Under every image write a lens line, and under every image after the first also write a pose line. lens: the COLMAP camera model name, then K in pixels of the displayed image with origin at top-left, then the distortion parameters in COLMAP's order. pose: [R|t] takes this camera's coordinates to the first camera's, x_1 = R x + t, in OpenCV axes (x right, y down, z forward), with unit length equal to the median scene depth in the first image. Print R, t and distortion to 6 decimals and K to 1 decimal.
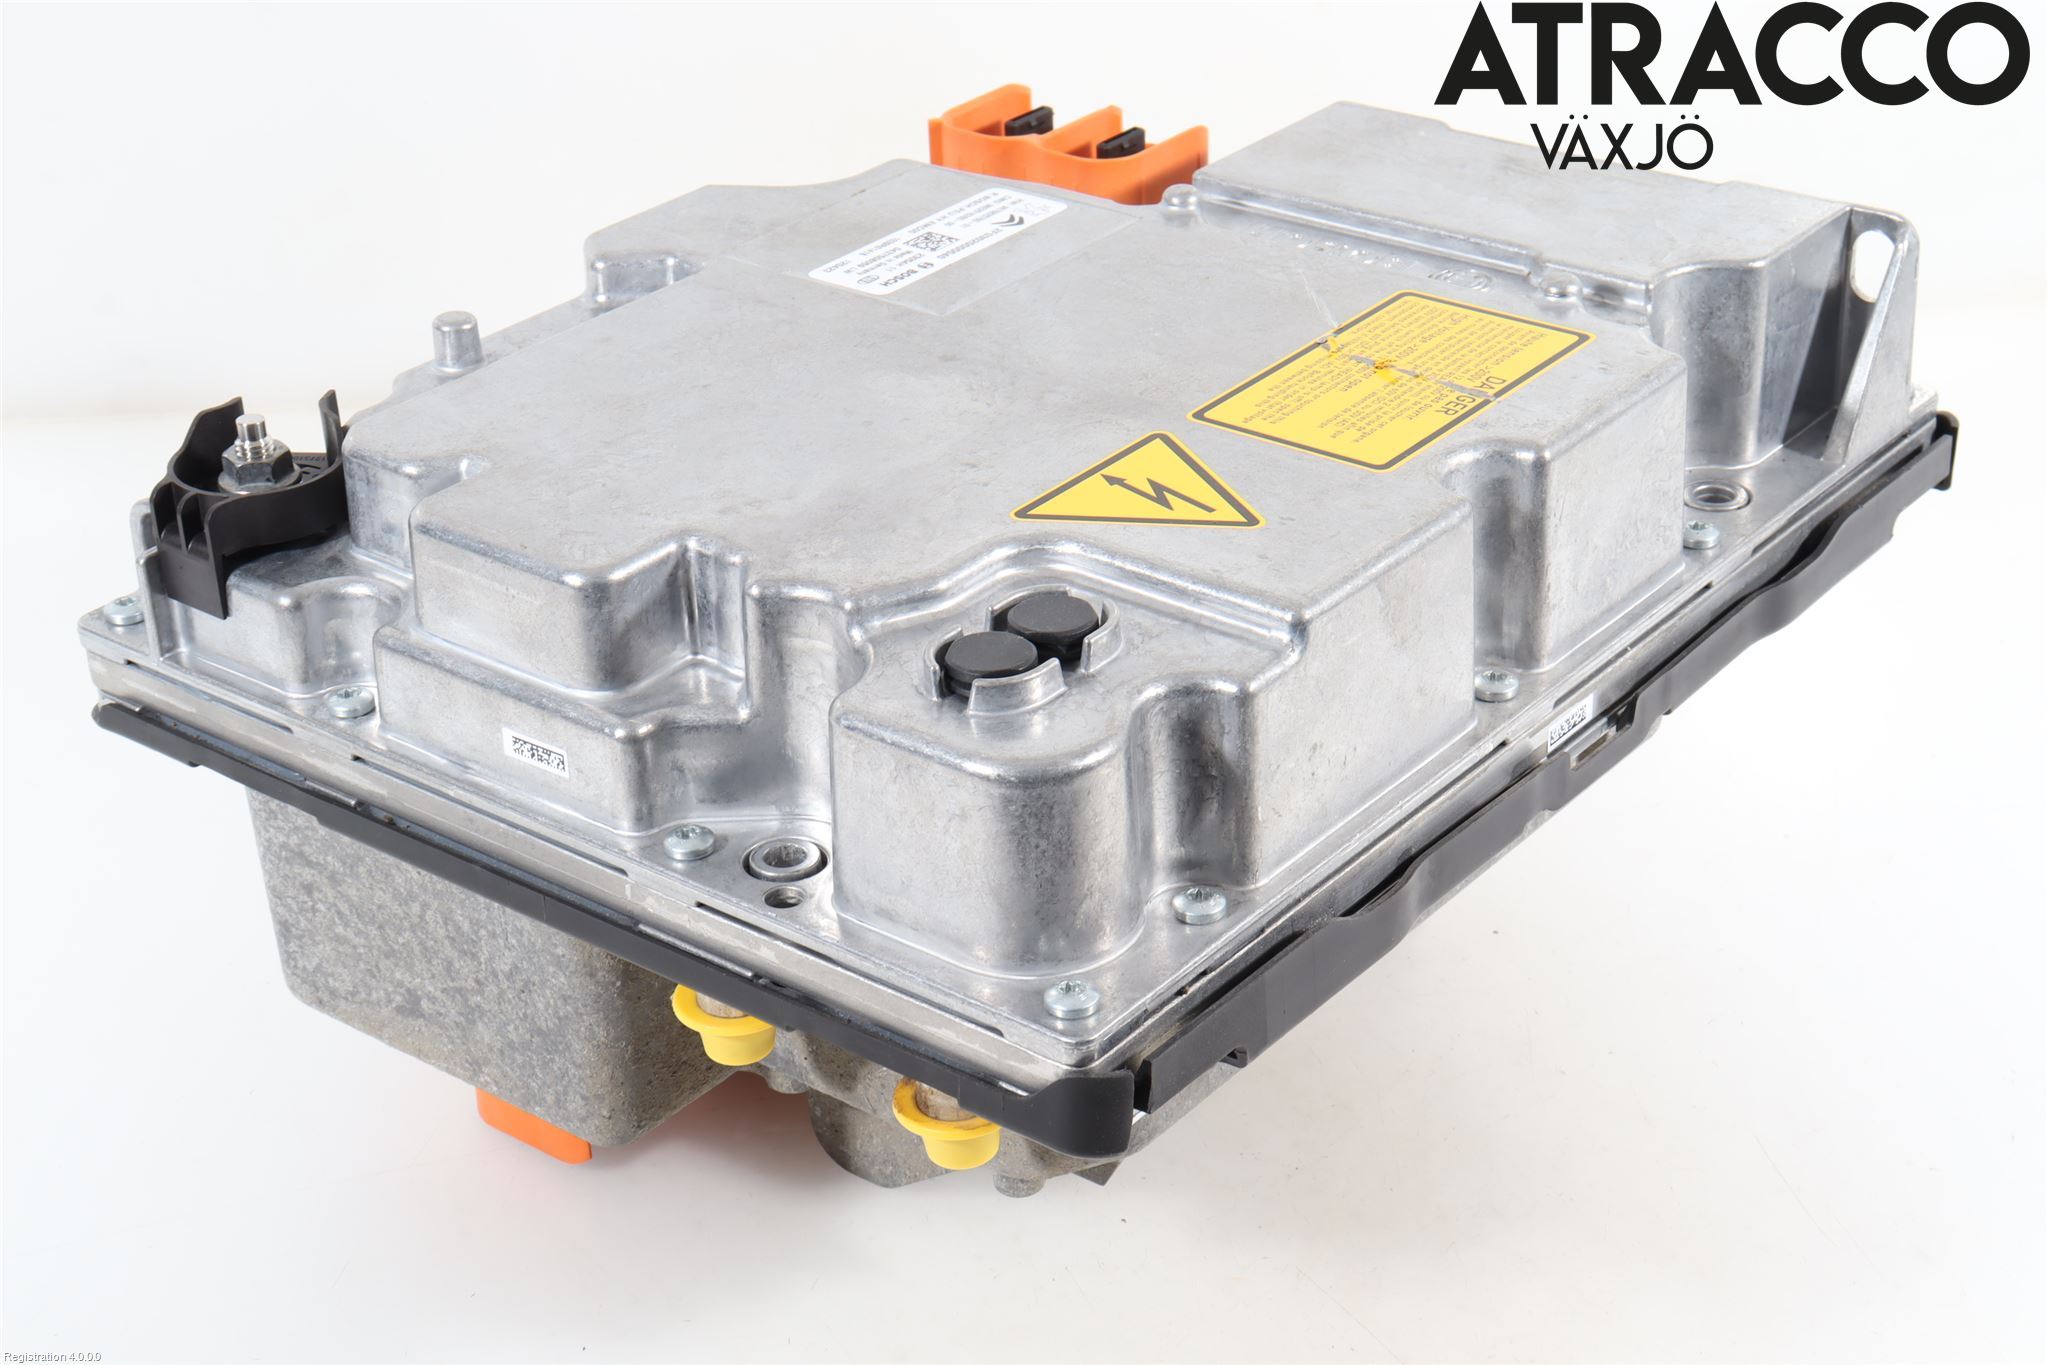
lens RADIAL K [[3363.9, 0, 1021.9], [0, 3363.9, 680.2], [0, 0, 1]] dist [0.050869, 0.000000]
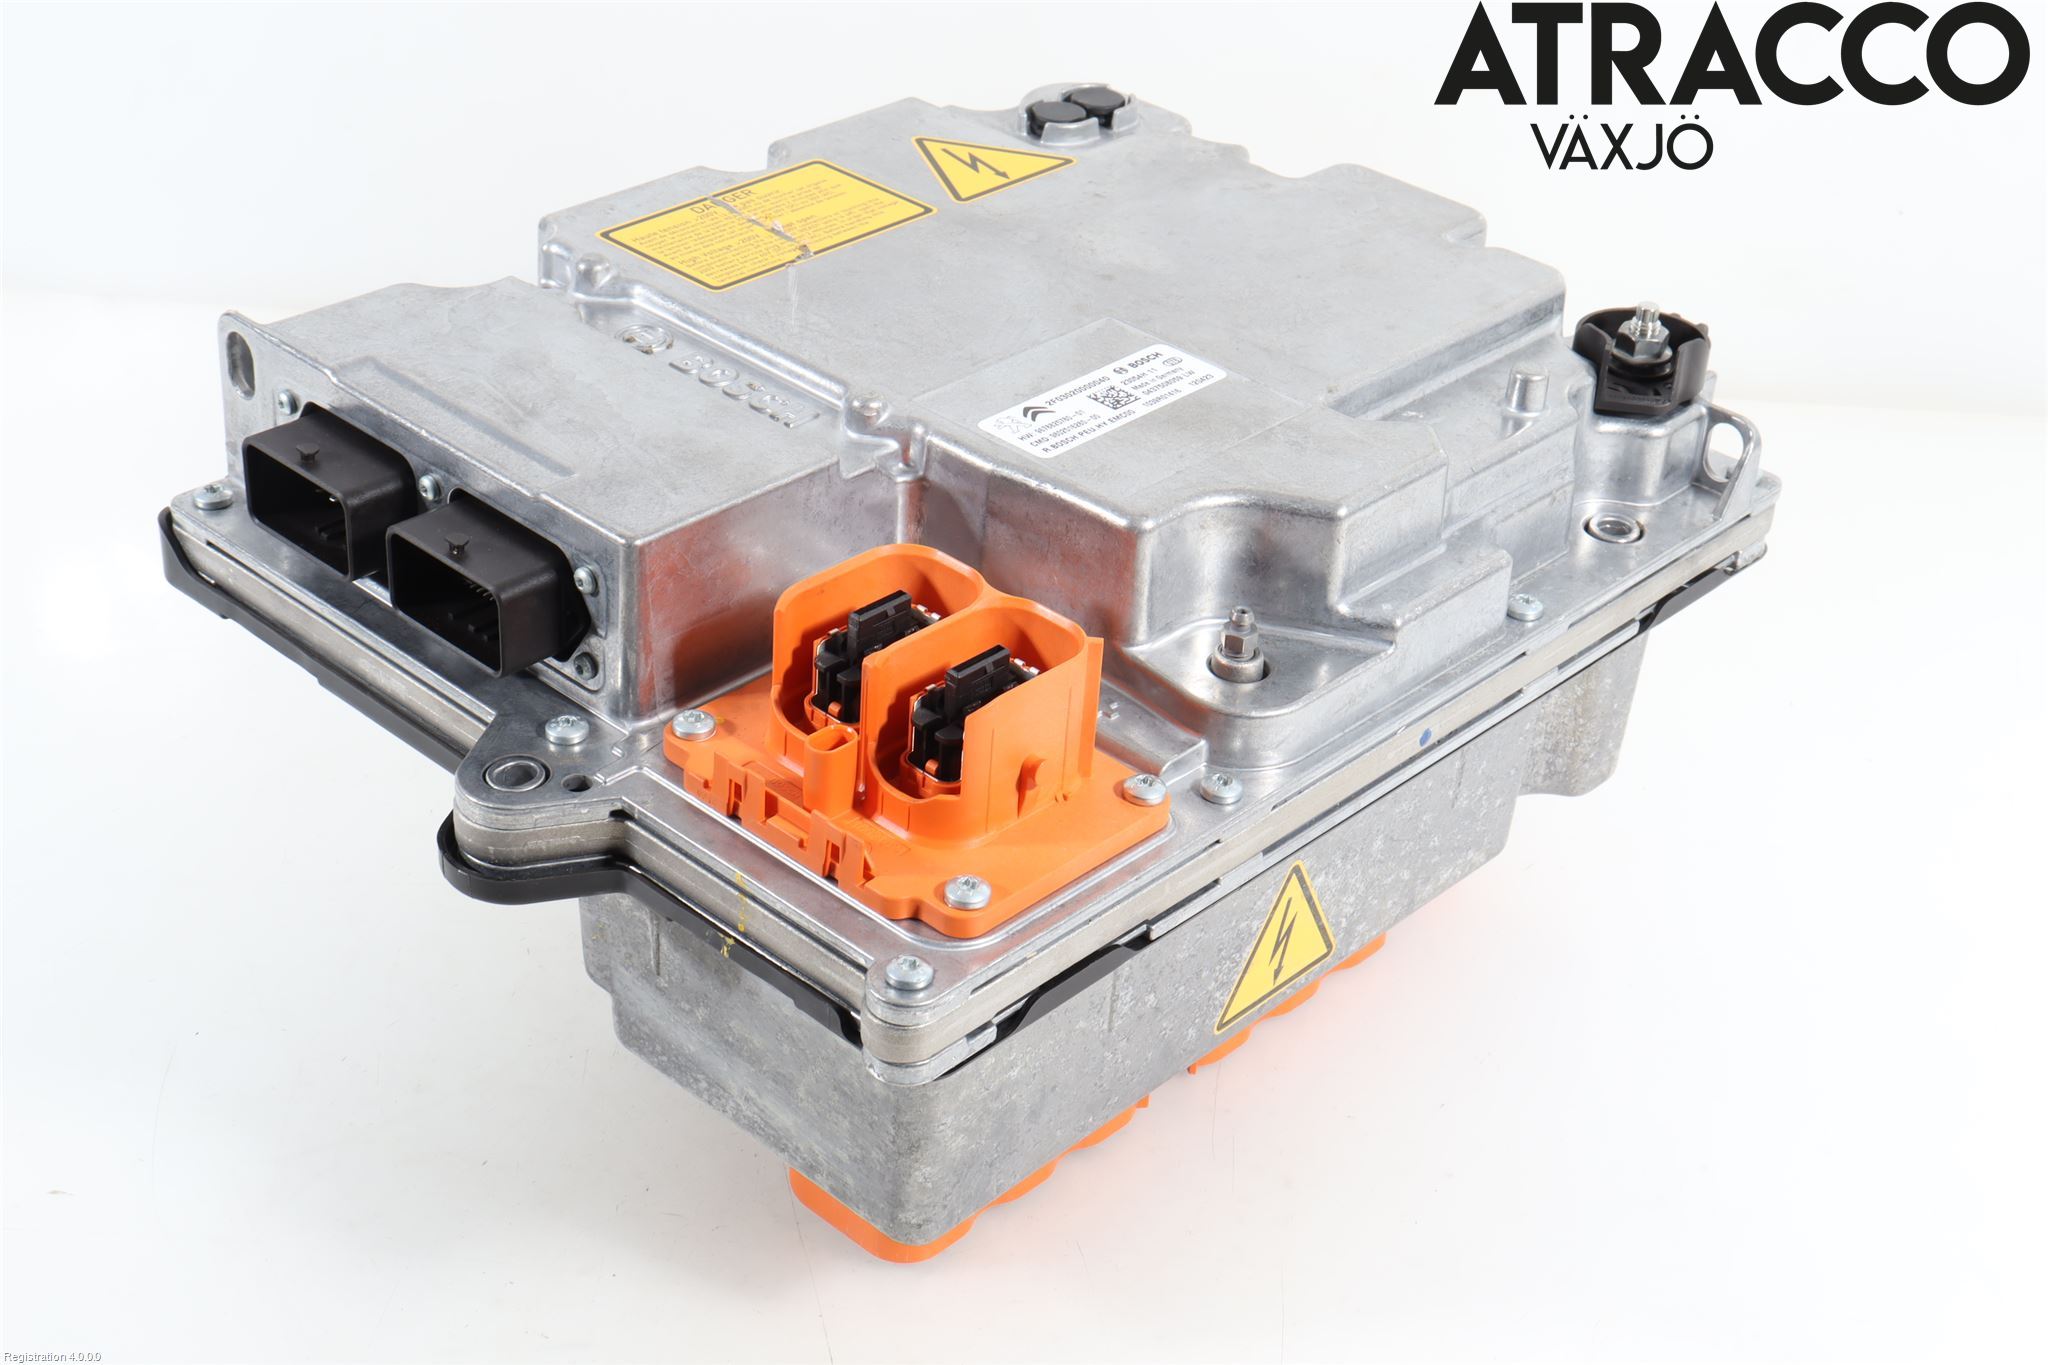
lens RADIAL K [[2884.3, 0, 1018.8], [0, 2884.3, 683.6], [0, 0, 1]] dist [-0.006534, 0.000000]
pose [[-0.996432, -0.063205, 0.055928, -0.055009], [0.017707, 0.491361, 0.870776, -0.900097], [-0.082518, 0.868660, -0.488488, 1.564148]]
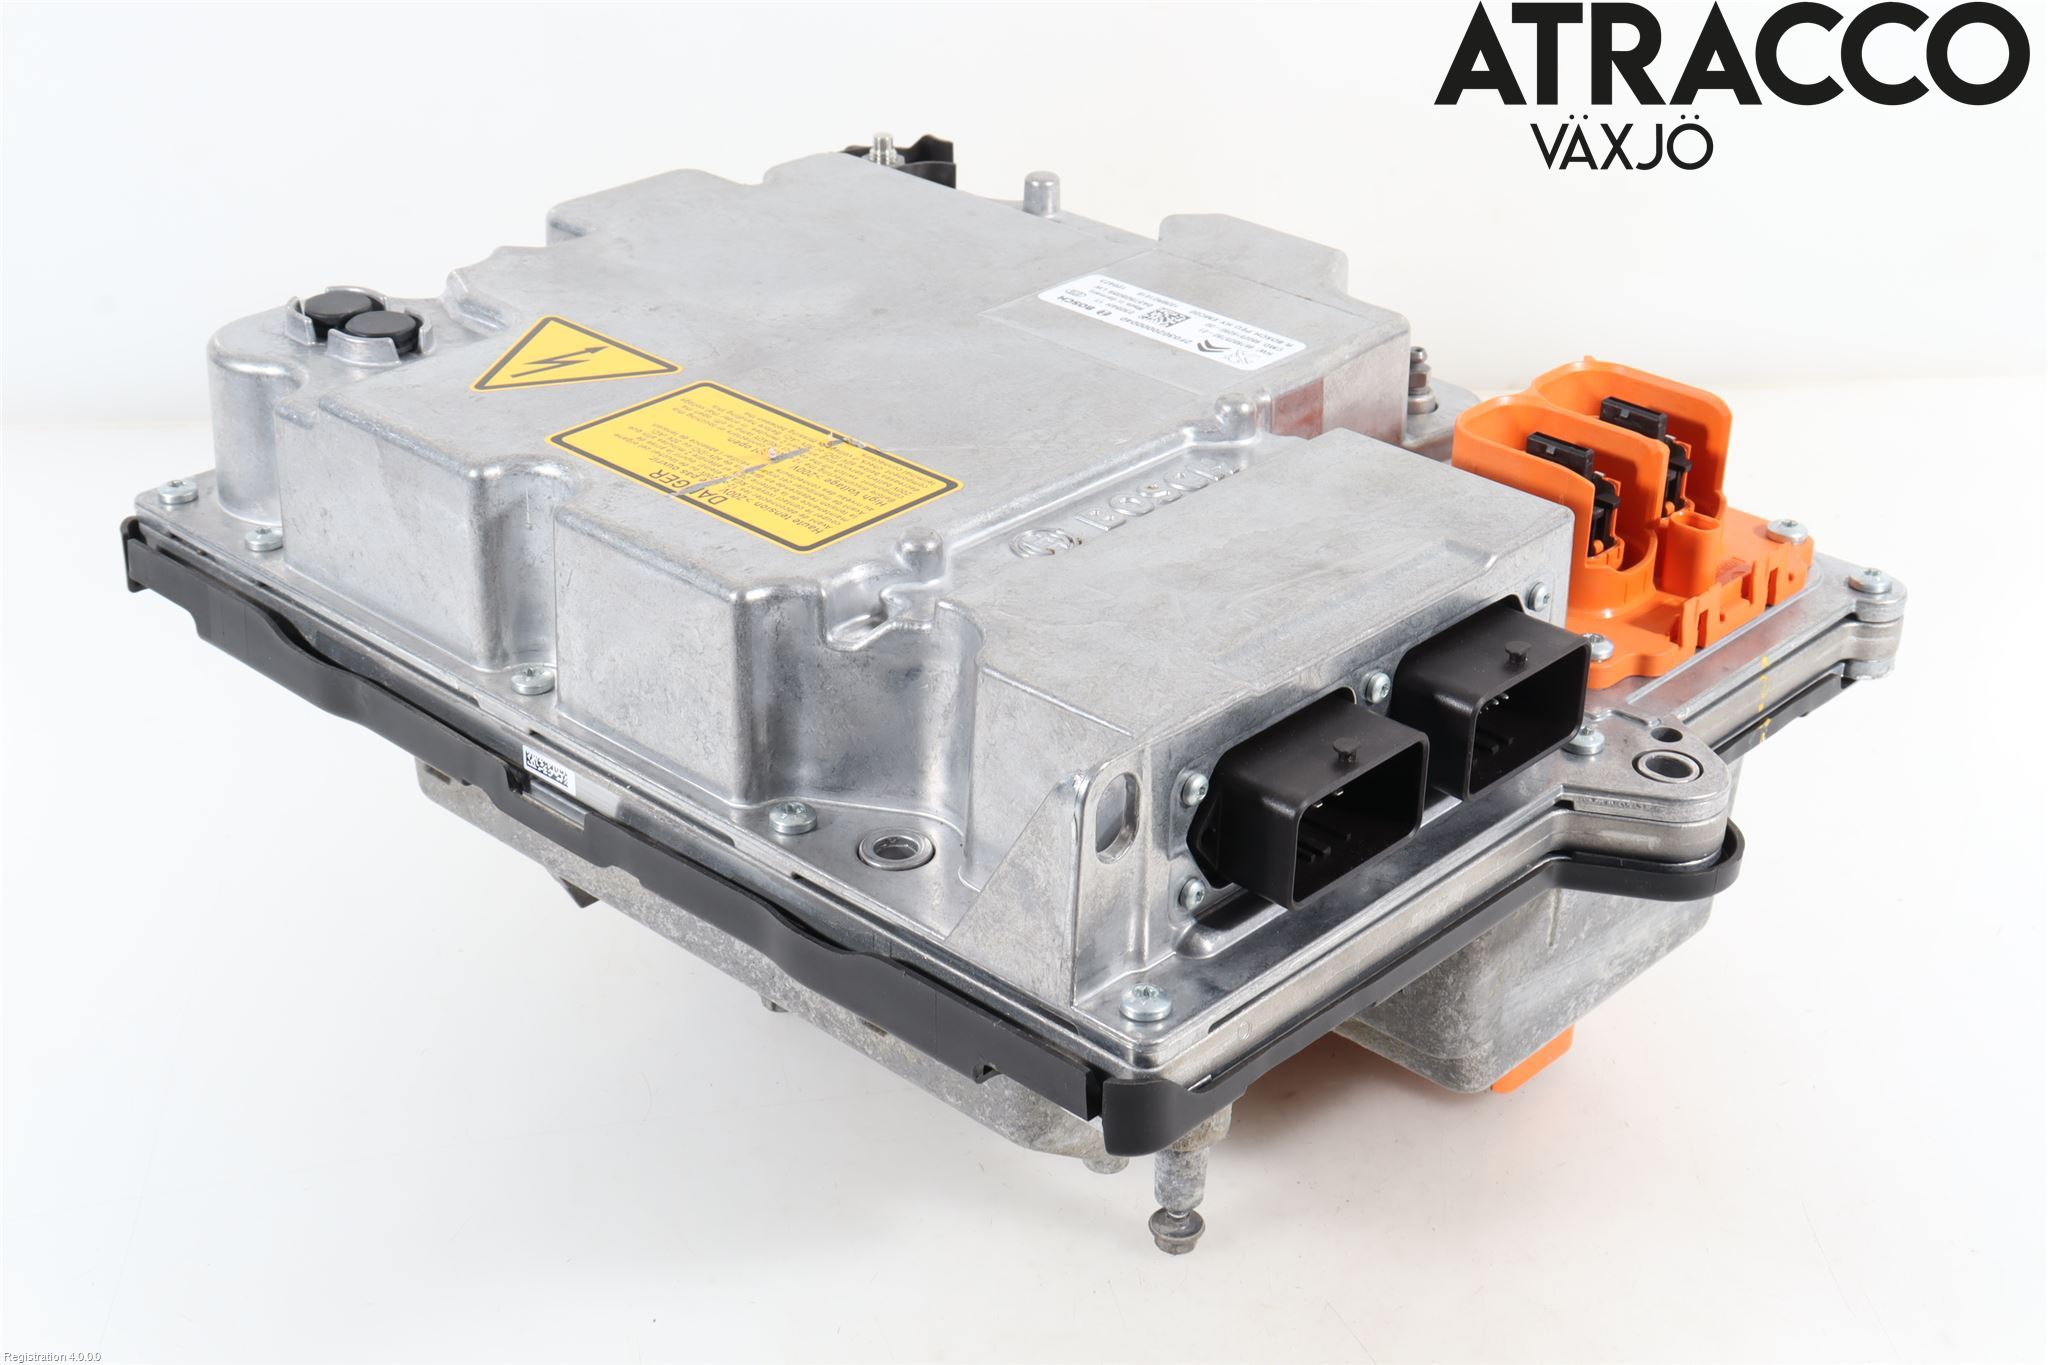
lens RADIAL K [[2884.3, 0, 1019.2], [0, 2884.3, 681.8], [0, 0, 1]] dist [-0.006534, 0.000000]
pose [[-0.076853, 0.502876, -0.860935, 0.840944], [-0.489054, 0.733464, 0.472076, -0.465572], [0.868861, 0.457324, 0.189565, 0.862058]]
